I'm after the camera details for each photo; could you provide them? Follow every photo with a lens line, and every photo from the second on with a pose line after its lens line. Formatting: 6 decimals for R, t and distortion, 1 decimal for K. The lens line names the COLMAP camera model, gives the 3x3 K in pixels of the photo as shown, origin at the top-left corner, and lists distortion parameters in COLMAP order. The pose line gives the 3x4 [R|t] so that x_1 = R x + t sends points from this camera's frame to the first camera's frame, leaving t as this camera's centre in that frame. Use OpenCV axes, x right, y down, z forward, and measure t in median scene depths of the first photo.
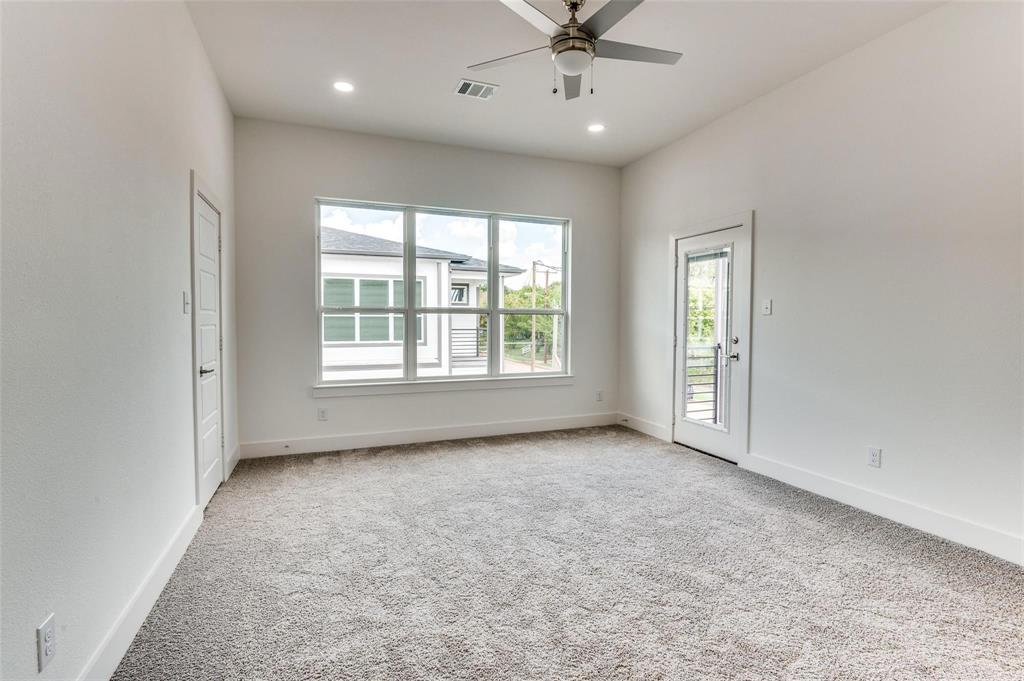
lens RADIAL K [[480.1, 0, 508.7], [0, 480.1, 329.1], [0, 0, 1]] dist [-0.035557, -0.000314]
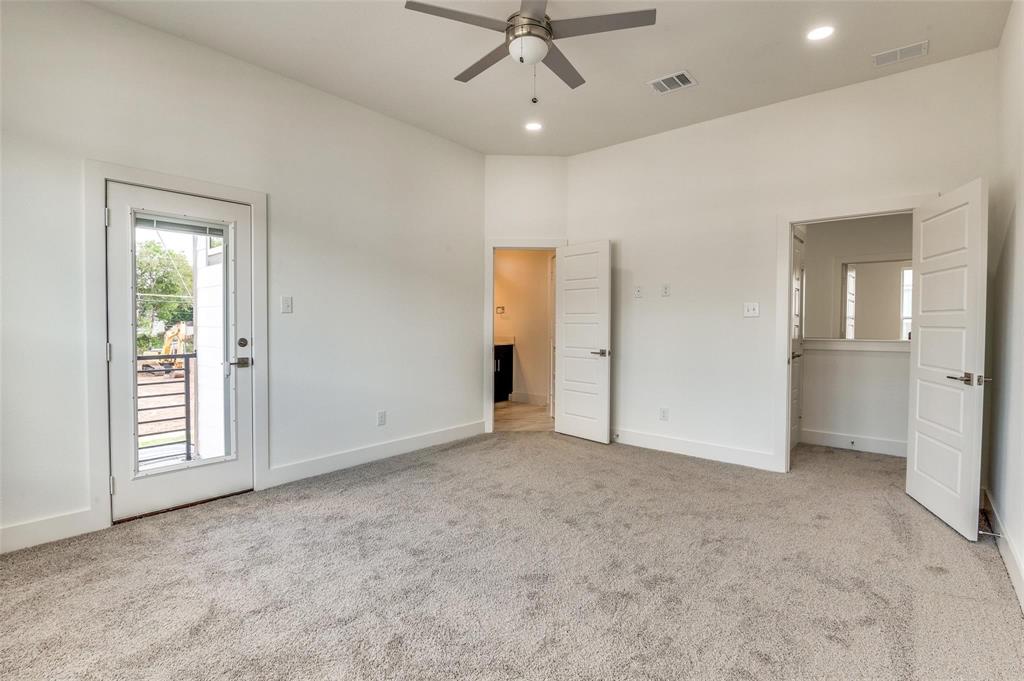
lens RADIAL K [[480.1, 0, 508.7], [0, 480.1, 329.1], [0, 0, 1]] dist [-0.035557, -0.000314]
pose [[-0.485953, -0.023935, 0.873657, -0.457880], [0.009159, 0.999431, 0.032476, -0.021574], [-0.873937, 0.023784, -0.485458, 0.995719]]
